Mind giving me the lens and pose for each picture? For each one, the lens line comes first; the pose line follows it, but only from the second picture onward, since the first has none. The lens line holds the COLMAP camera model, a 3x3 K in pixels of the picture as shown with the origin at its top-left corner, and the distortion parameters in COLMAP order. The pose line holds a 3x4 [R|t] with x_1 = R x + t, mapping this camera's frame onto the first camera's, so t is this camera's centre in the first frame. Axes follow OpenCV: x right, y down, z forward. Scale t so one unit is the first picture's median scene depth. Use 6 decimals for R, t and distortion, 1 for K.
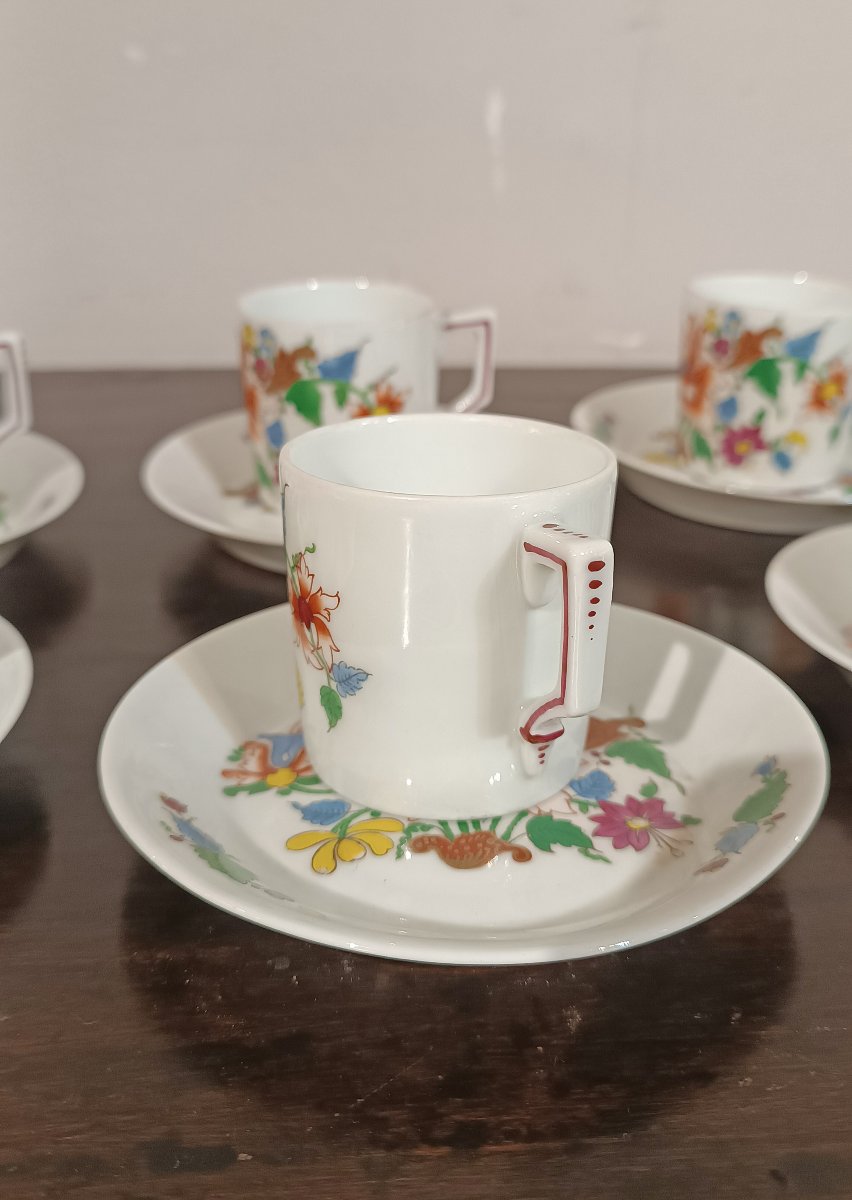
lens RADIAL K [[1115.4, 0, 429.1], [0, 1115.4, 562.3], [0, 0, 1]] dist [-0.040482, -0.003031]
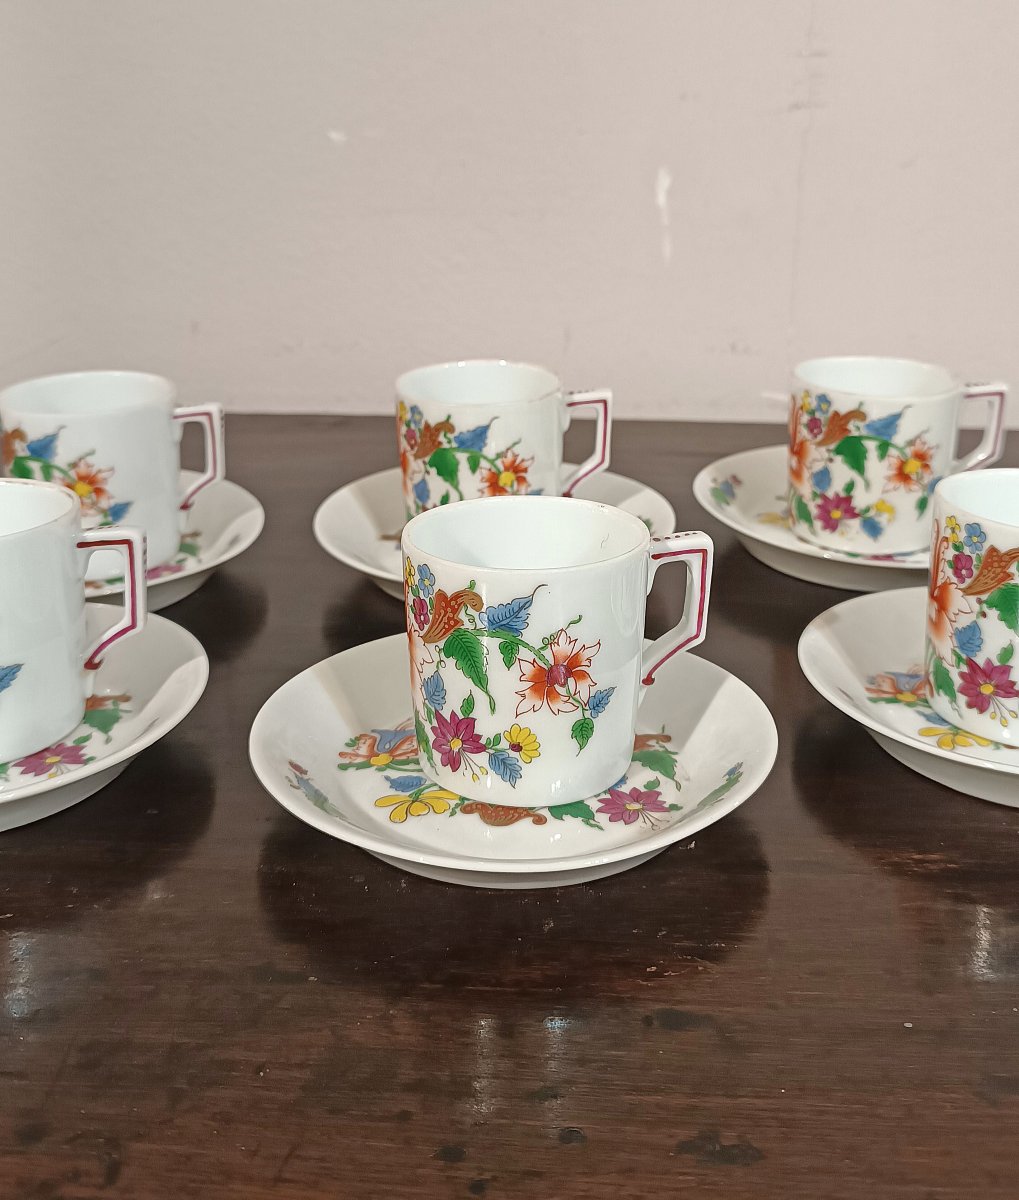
lens RADIAL K [[1274.8, 0, 506.1], [0, 1274.8, 504.0], [0, 0, 1]] dist [-0.018256, -0.000878]
pose [[0.990166, 0.033818, -0.135749, 0.199934], [-0.043940, 0.996416, -0.072278, -0.009369], [0.132818, 0.077532, 0.988103, -0.490505]]
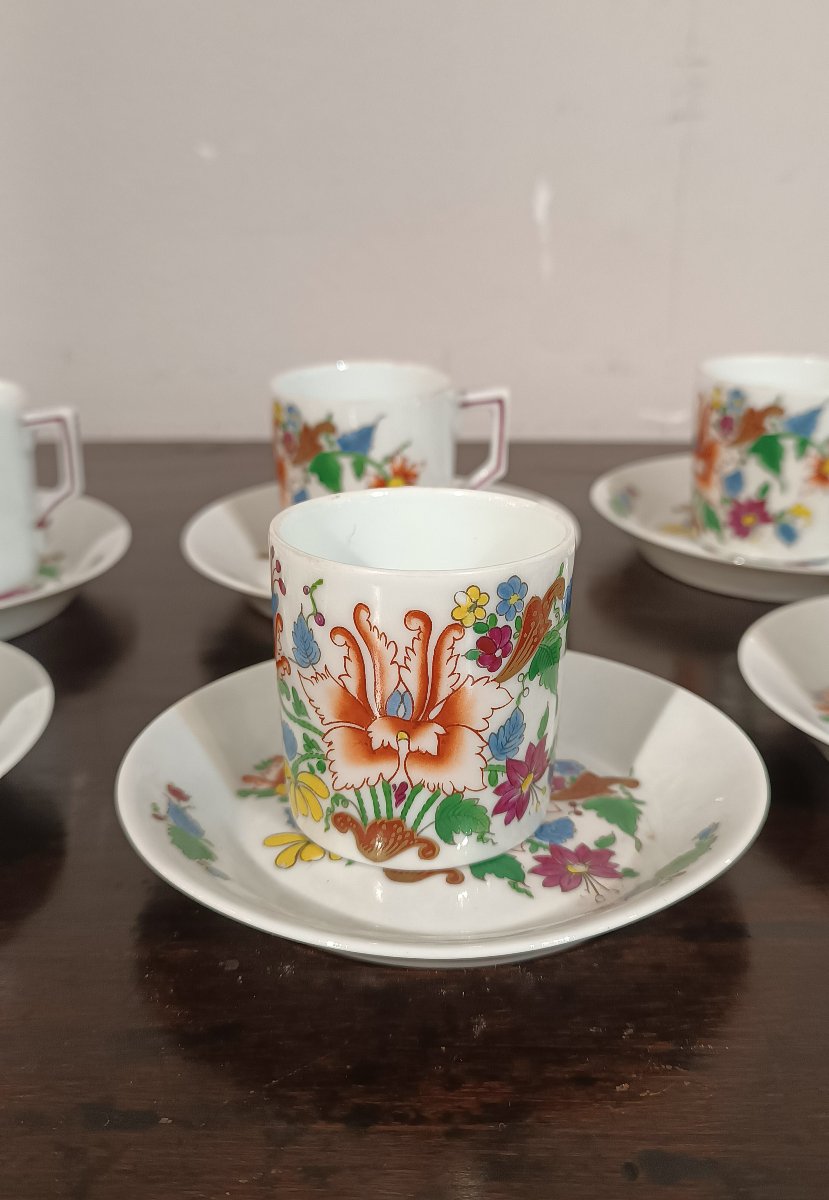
lens RADIAL K [[1099.7, 0, 426.5], [0, 1099.7, 596.9], [0, 0, 1]] dist [-0.039711, 0.003894]
pose [[0.995676, 0.018239, -0.091089, 0.120015], [-0.021365, 0.999212, -0.033462, 0.015551], [0.090406, 0.035263, 0.995280, -0.076384]]
